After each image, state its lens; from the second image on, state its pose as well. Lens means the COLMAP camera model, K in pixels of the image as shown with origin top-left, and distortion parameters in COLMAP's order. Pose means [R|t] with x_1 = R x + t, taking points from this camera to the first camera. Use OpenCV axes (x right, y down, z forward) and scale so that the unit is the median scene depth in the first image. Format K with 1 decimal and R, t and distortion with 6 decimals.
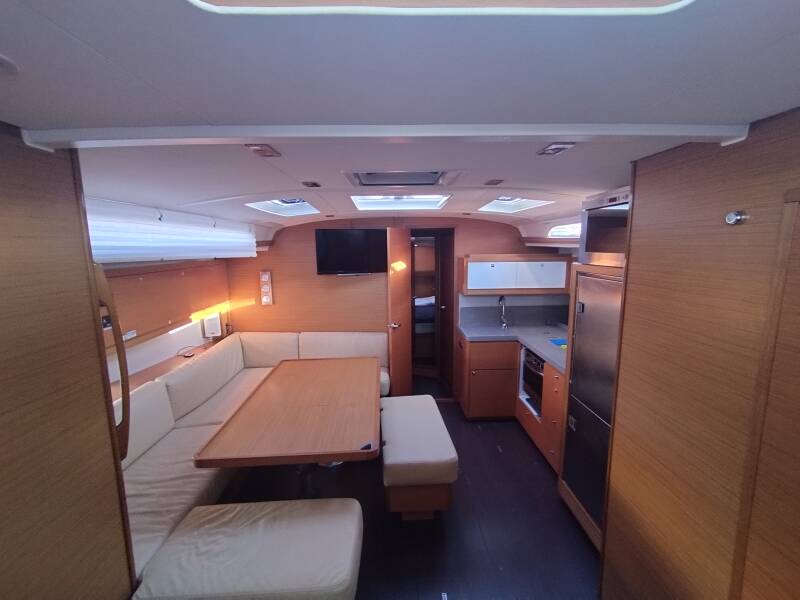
lens RADIAL K [[363.4, 0, 404.1], [0, 363.4, 306.0], [0, 0, 1]] dist [0.000931, 0.000092]
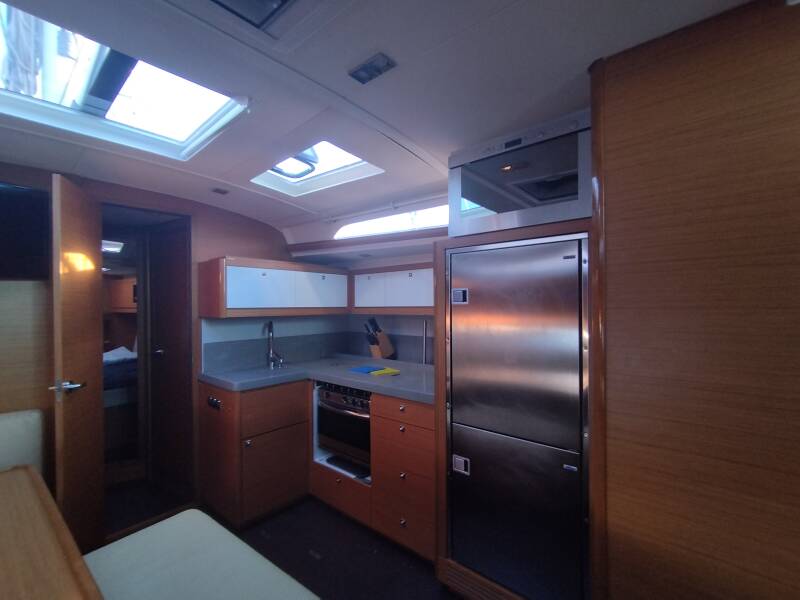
lens RADIAL K [[363.4, 0, 404.1], [0, 363.4, 306.0], [0, 0, 1]] dist [0.000931, 0.000092]
pose [[0.670745, -0.000611, 0.741688, -0.084406], [0.123598, 0.986109, -0.110963, 0.057175], [-0.731317, 0.166099, 0.661503, 0.365894]]
